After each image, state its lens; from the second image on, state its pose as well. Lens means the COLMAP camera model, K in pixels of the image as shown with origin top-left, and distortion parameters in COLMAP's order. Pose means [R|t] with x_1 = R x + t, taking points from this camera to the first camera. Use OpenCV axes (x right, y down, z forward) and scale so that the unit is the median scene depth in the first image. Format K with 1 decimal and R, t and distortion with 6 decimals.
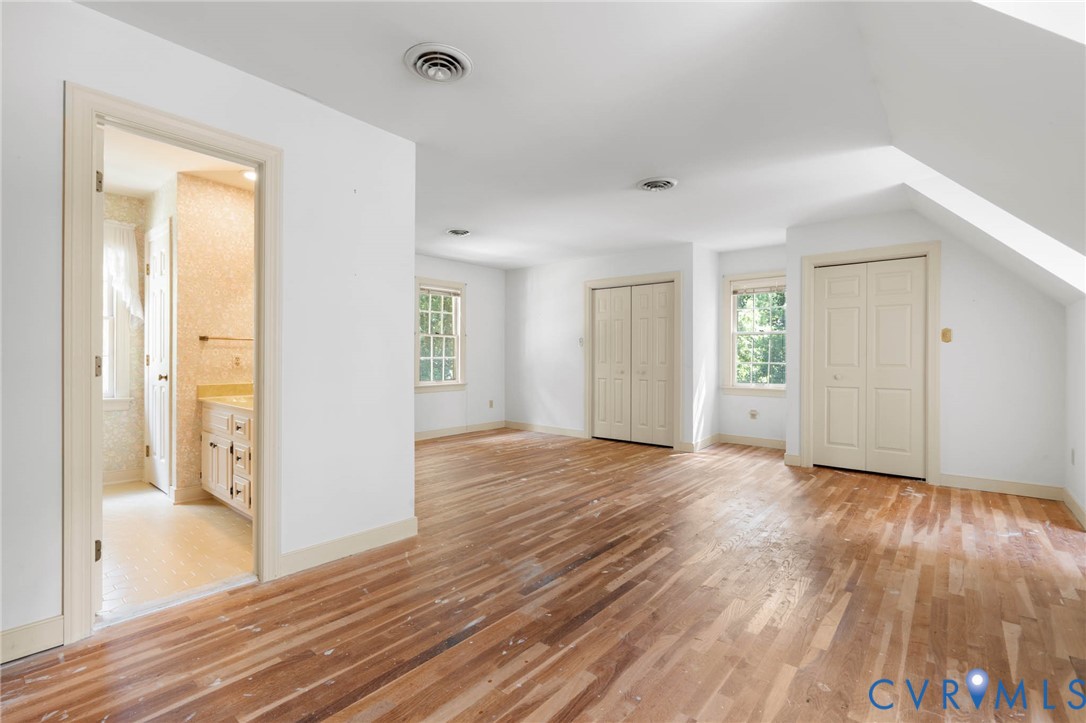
lens RADIAL K [[491.1, 0, 538.3], [0, 491.1, 359.8], [0, 0, 1]] dist [0.000884, 0.000163]
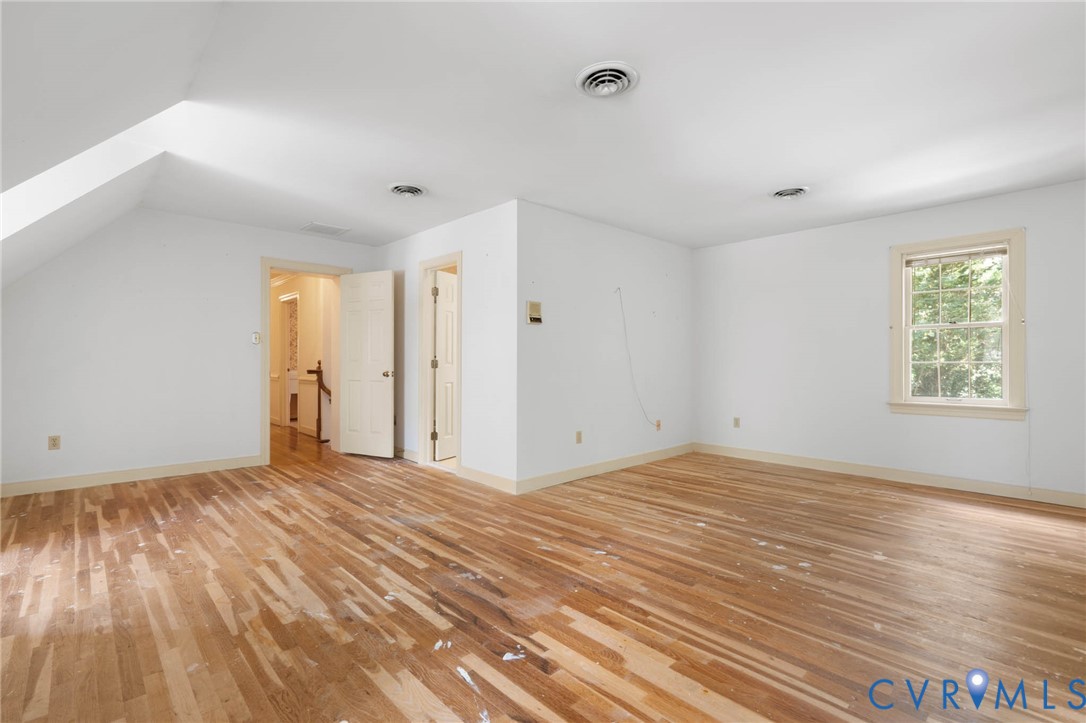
lens RADIAL K [[491.1, 0, 538.3], [0, 491.1, 359.8], [0, 0, 1]] dist [0.000884, 0.000163]
pose [[-0.114448, -0.007783, -0.993399, 1.231893], [-0.004989, 0.999961, -0.007260, 0.001800], [0.993417, 0.004125, -0.114483, 1.399384]]
